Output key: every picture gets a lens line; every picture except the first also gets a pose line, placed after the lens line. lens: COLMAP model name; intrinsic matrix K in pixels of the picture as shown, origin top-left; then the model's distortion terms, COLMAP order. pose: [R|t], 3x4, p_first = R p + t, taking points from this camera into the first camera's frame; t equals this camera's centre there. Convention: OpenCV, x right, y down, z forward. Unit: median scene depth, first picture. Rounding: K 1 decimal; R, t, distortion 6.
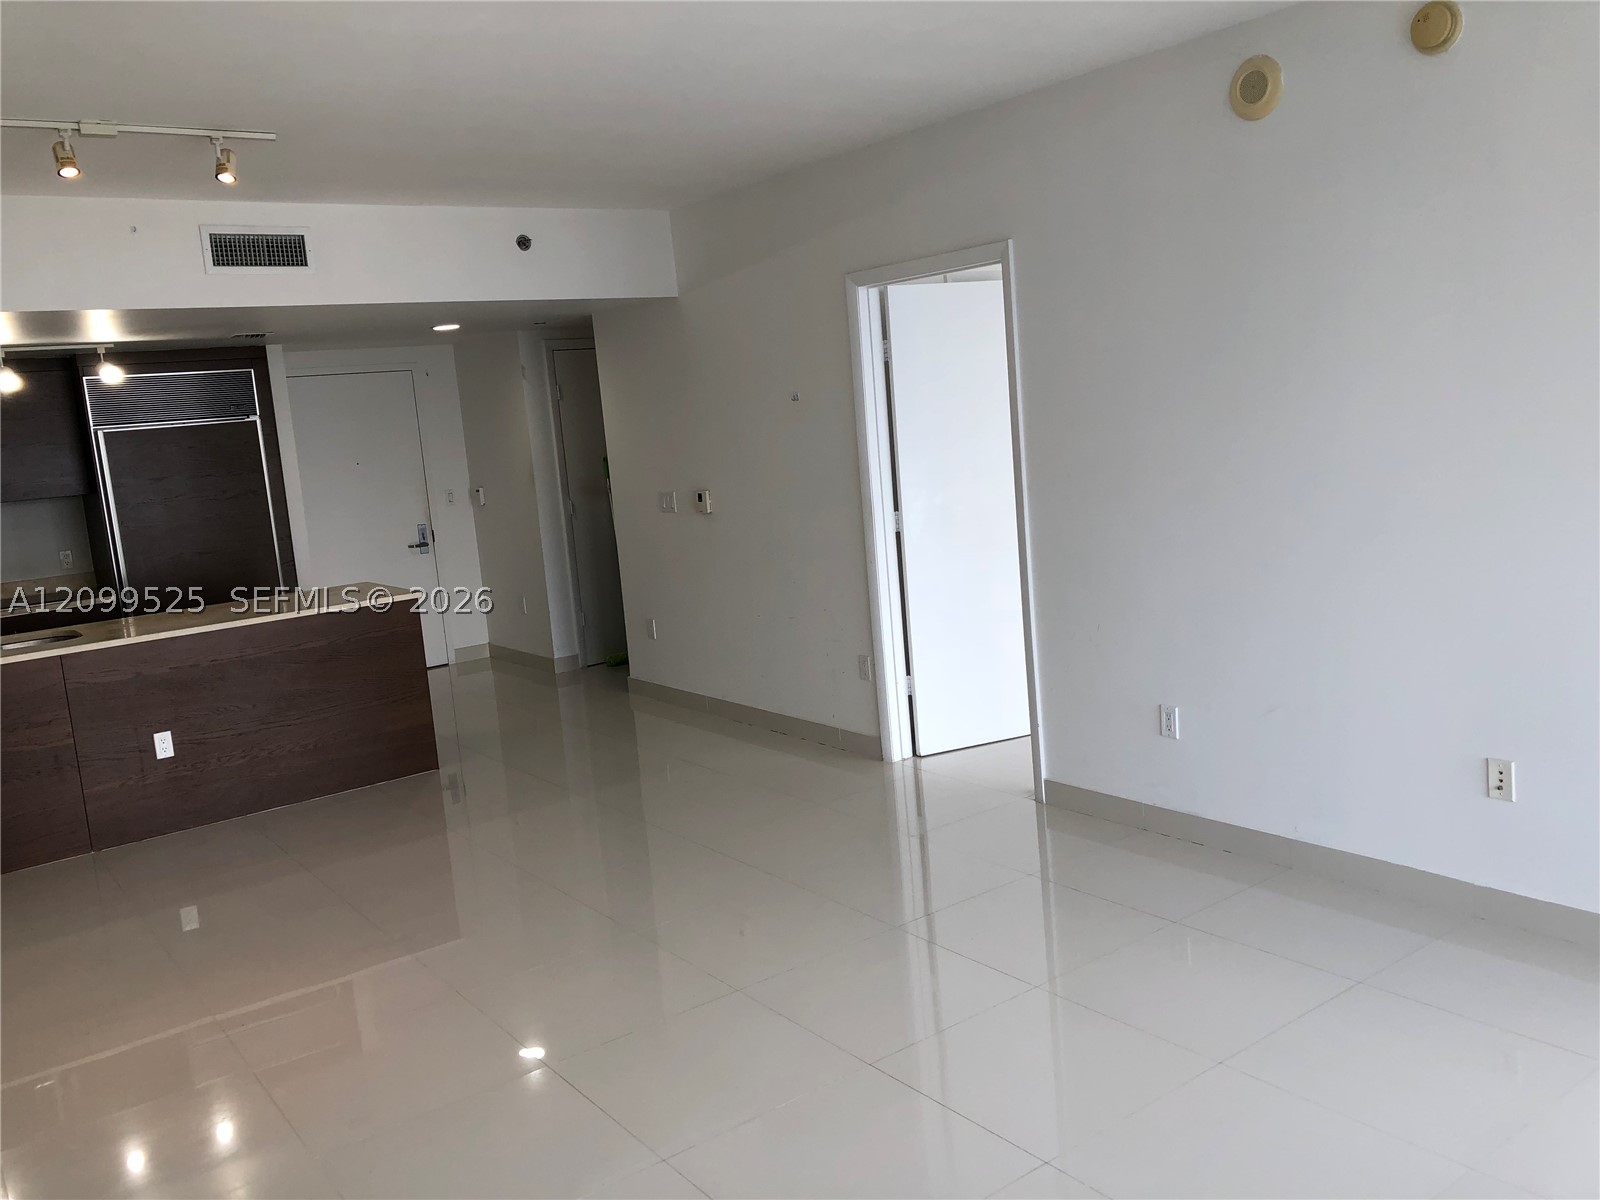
lens RADIAL K [[1320.0, 0, 797.9], [0, 1320.0, 608.9], [0, 0, 1]] dist [0.059683, -0.098987]
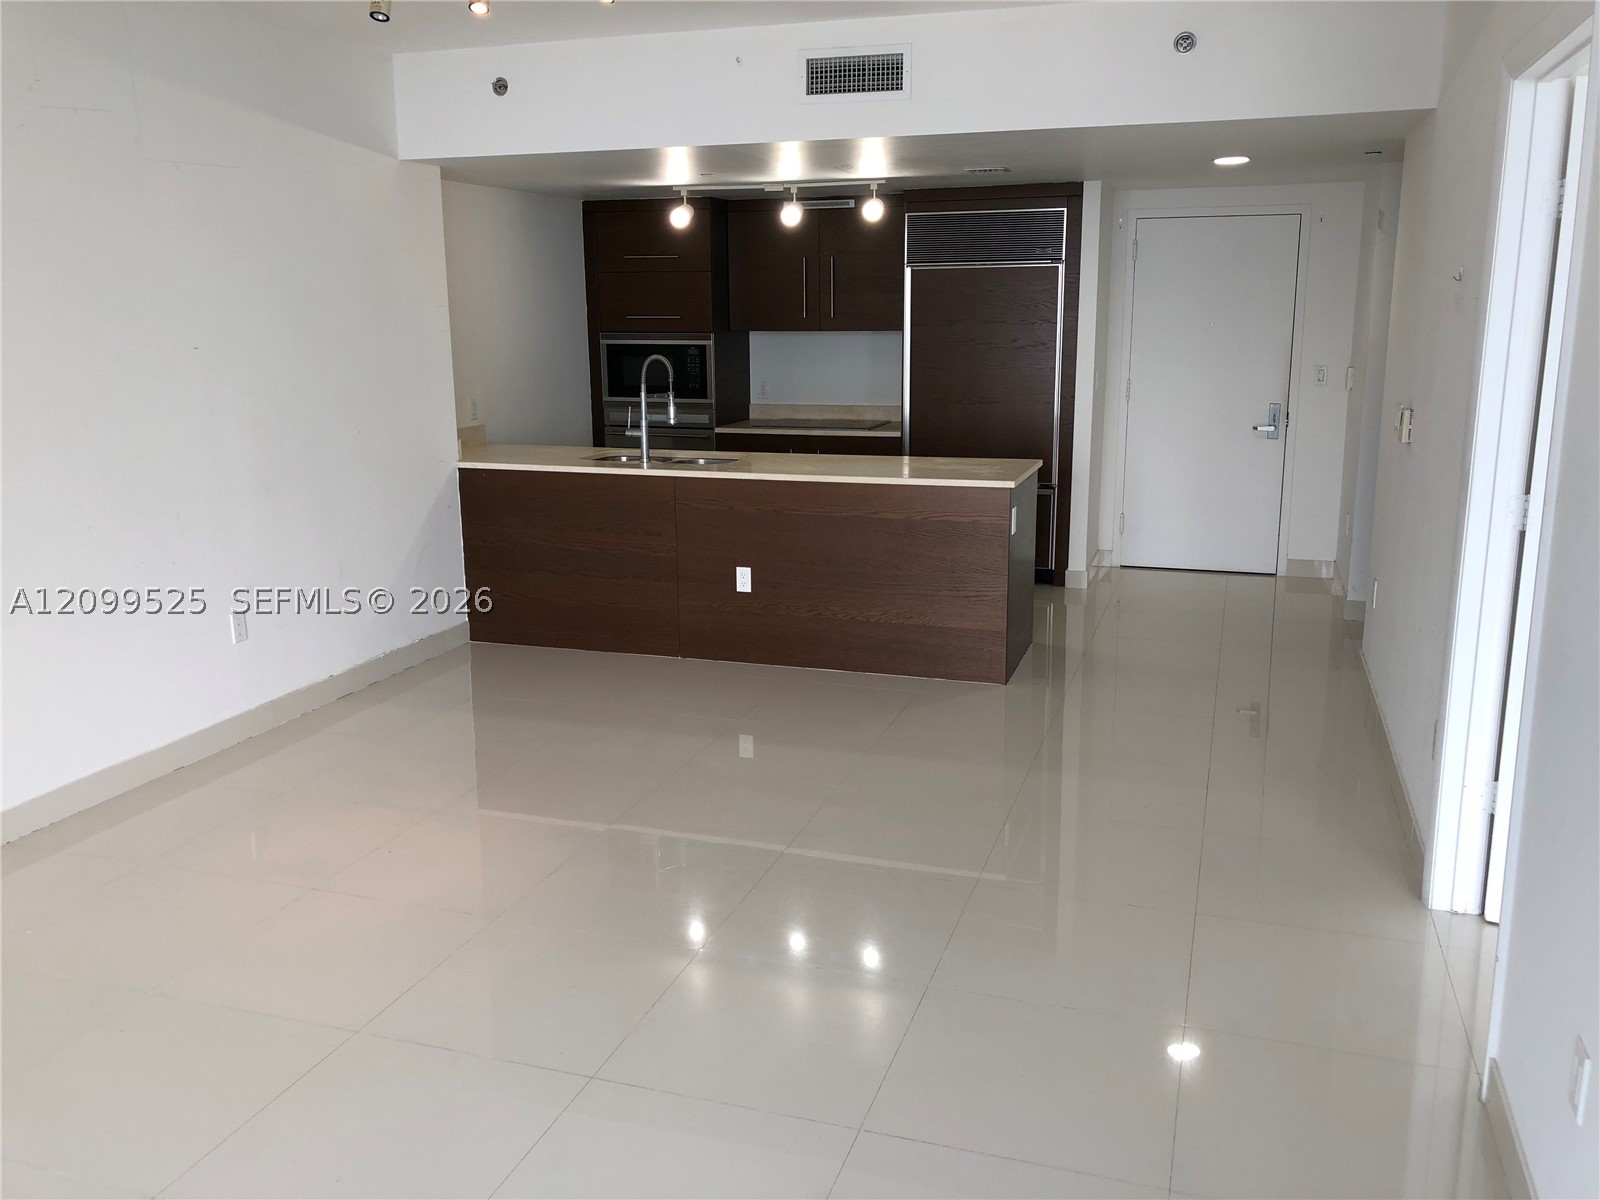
lens RADIAL K [[1320.5, 0, 795.6], [0, 1320.5, 588.8], [0, 0, 1]] dist [0.058491, -0.055237]
pose [[0.573975, 0.250220, -0.779707, 0.300071], [-0.167938, 0.967901, 0.186989, -0.077234], [0.801467, 0.023615, 0.597572, 0.359644]]
